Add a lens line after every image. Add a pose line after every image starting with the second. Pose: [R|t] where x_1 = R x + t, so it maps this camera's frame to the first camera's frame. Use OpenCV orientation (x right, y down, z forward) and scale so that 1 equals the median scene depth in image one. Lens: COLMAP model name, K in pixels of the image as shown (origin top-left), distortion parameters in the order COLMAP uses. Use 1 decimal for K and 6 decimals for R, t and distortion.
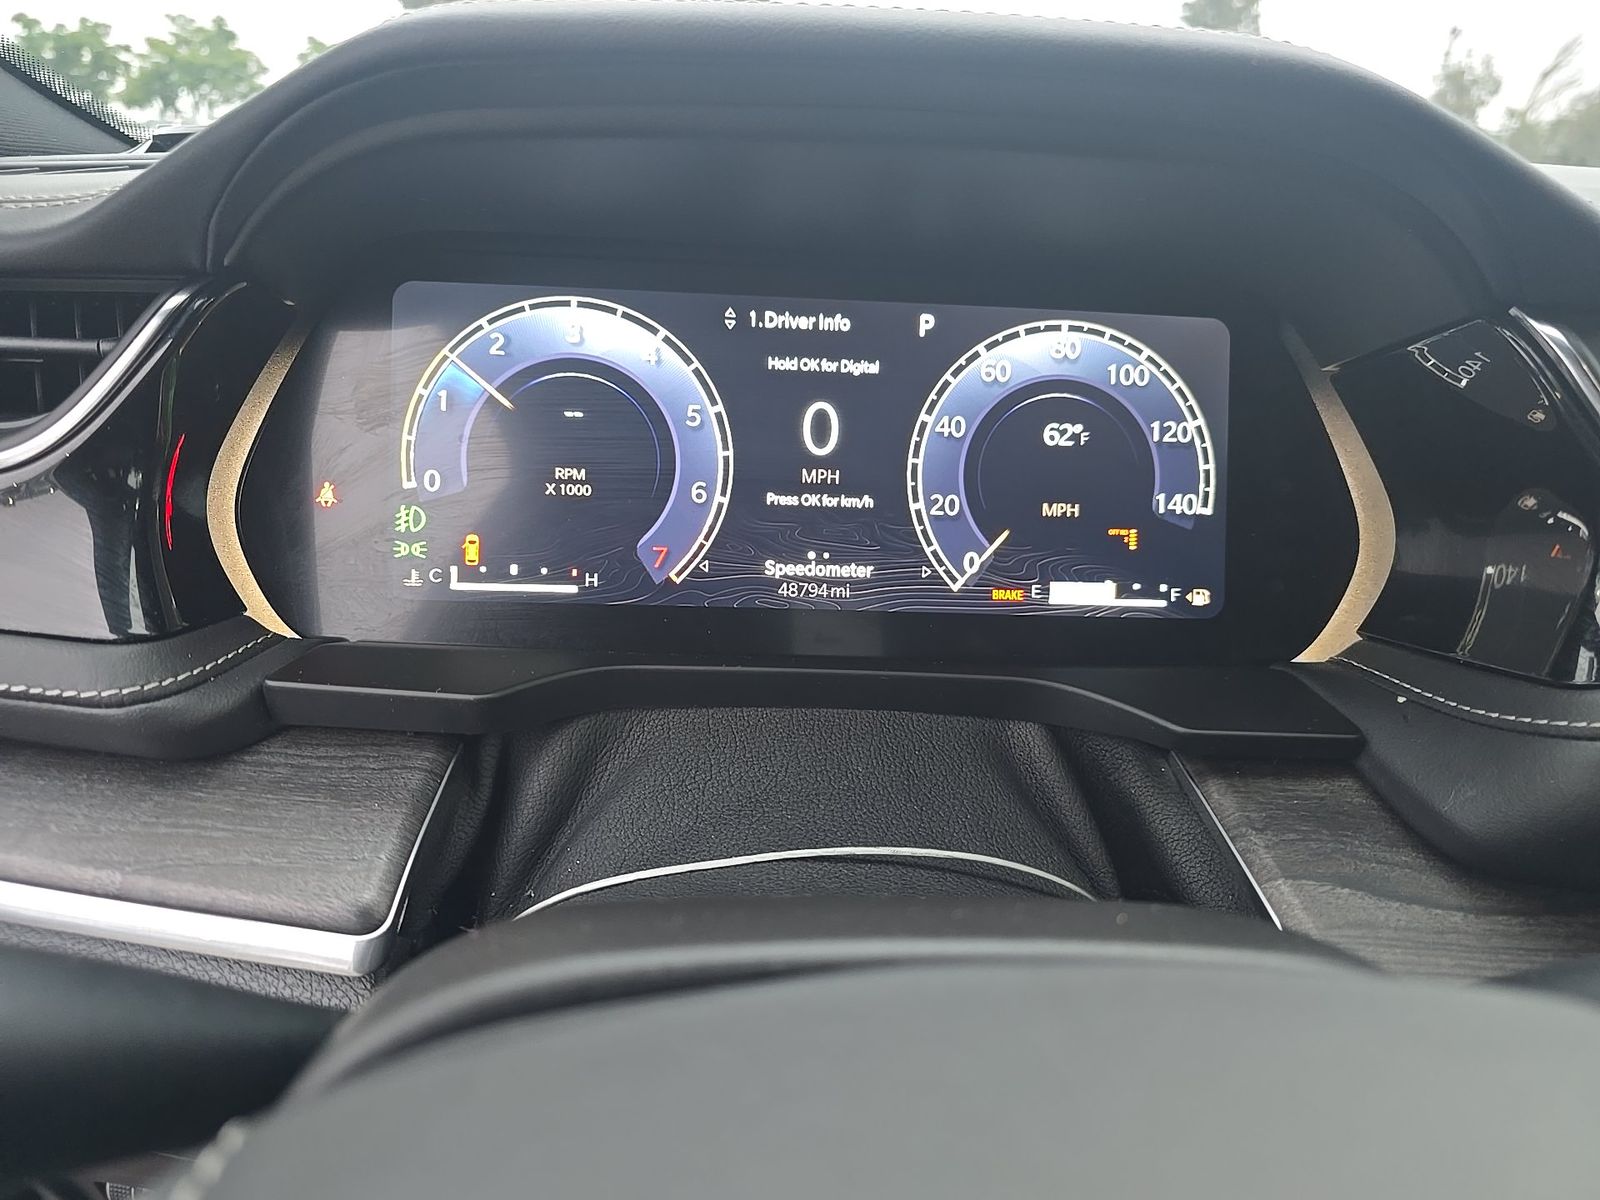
lens RADIAL K [[1071.3, 0, 800.0], [0, 1071.3, 600.0], [0, 0, 1]] dist [0.046334, -0.041131]
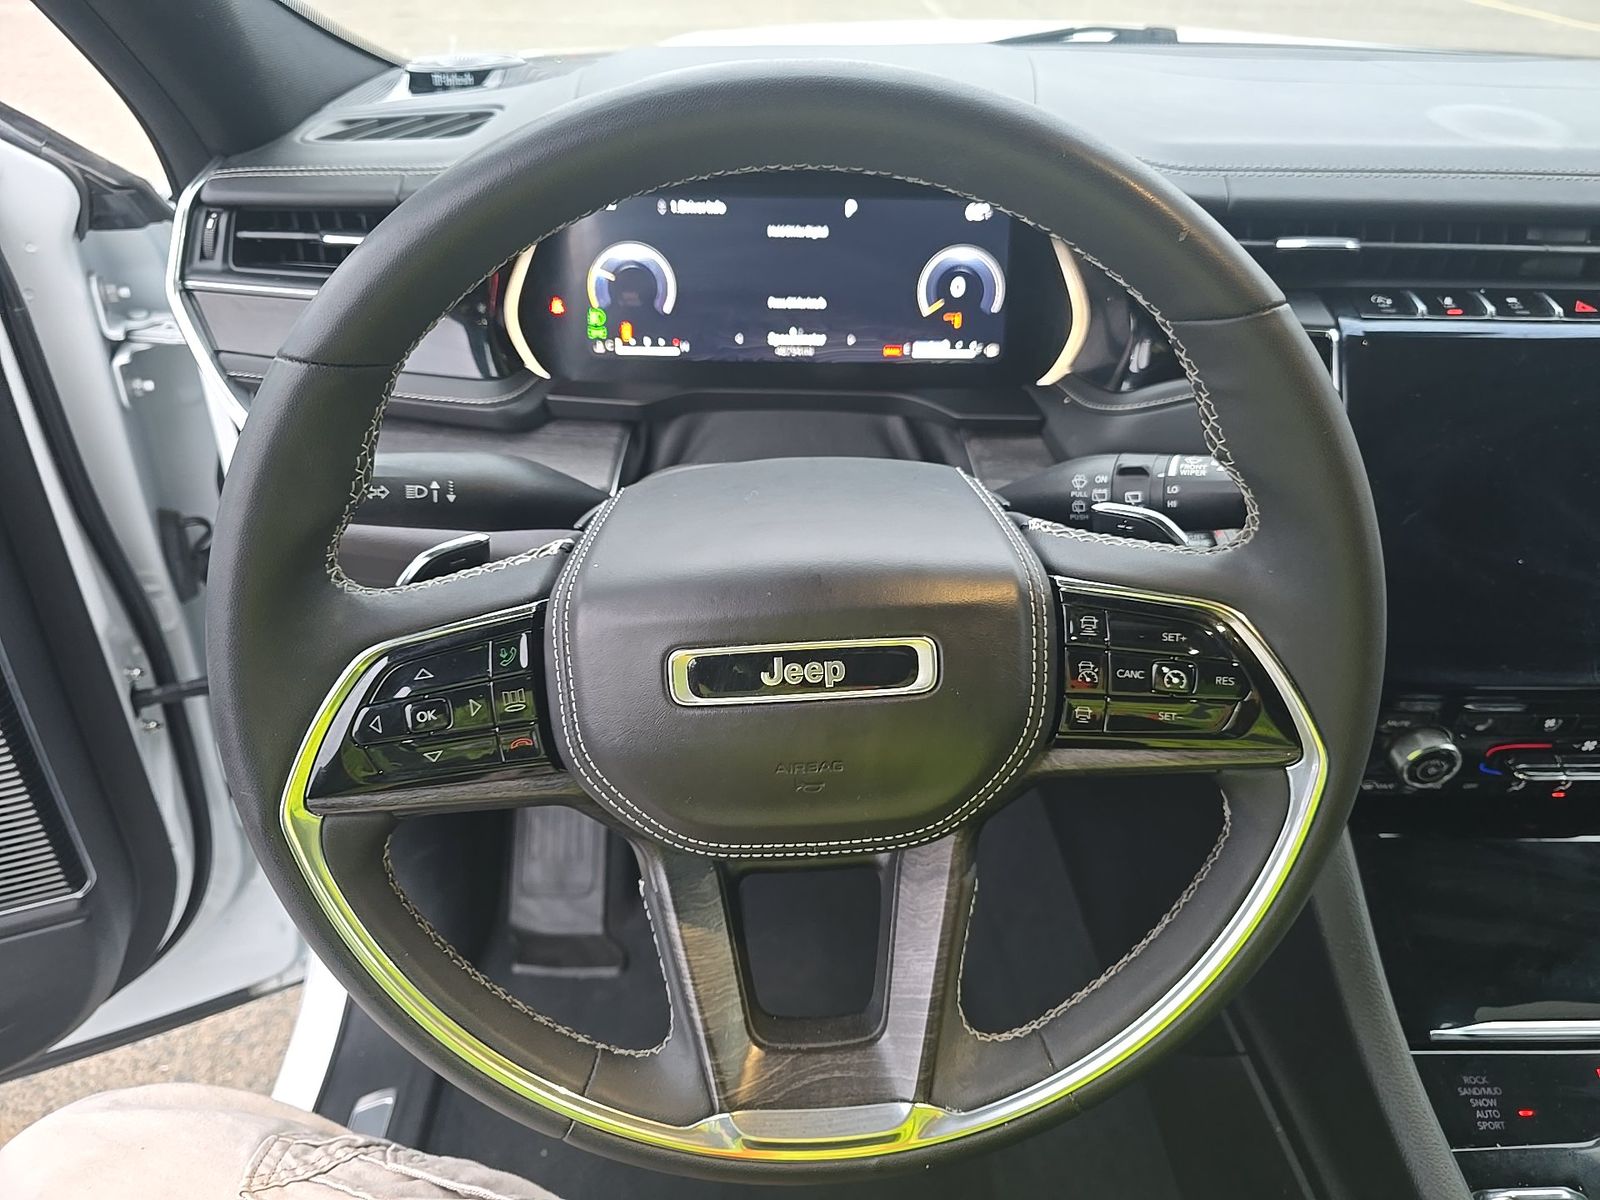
lens RADIAL K [[1071.3, 0, 800.0], [0, 1071.3, 600.0], [0, 0, 1]] dist [0.046334, -0.041131]
pose [[0.997455, 0.002656, -0.071256, 0.181580], [0.014334, 0.971438, 0.236860, -0.034335], [0.069849, -0.237278, 0.968927, -1.142947]]
